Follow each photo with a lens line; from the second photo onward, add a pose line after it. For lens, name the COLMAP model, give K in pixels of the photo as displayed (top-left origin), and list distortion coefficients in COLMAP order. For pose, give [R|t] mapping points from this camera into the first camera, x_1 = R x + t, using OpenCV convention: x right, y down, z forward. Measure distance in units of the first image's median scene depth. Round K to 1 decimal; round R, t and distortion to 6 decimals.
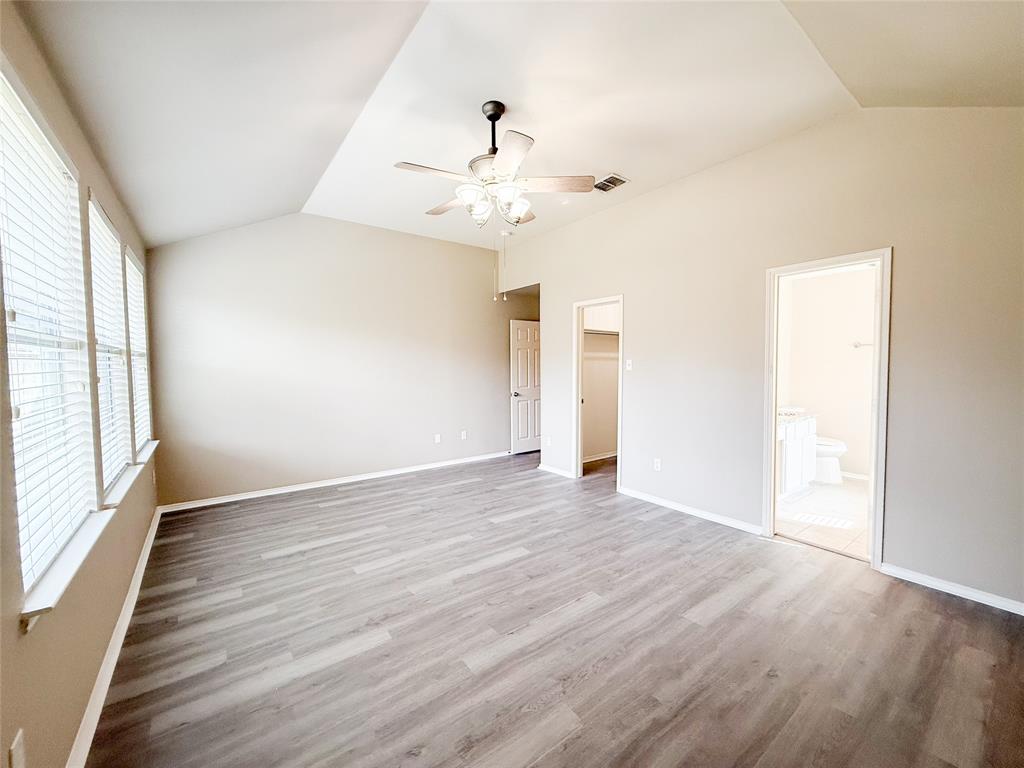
lens RADIAL K [[407.4, 0, 512.8], [0, 407.4, 390.4], [0, 0, 1]] dist [0.001319, 0.000515]
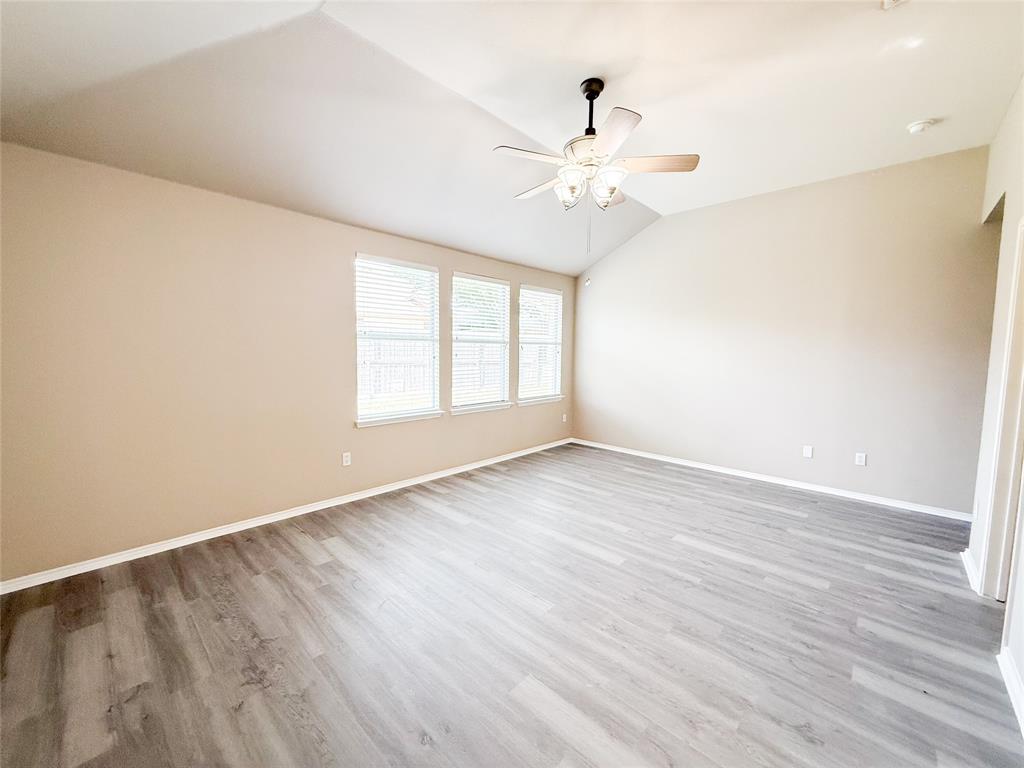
lens RADIAL K [[407.4, 0, 503.7], [0, 407.4, 382.2], [0, 0, 1]] dist [0.001319, 0.000515]
pose [[0.167396, 0.085706, -0.982157, 0.655626], [-0.076922, 0.994313, 0.073657, -0.030006], [0.982884, 0.063219, 0.173037, 0.460721]]
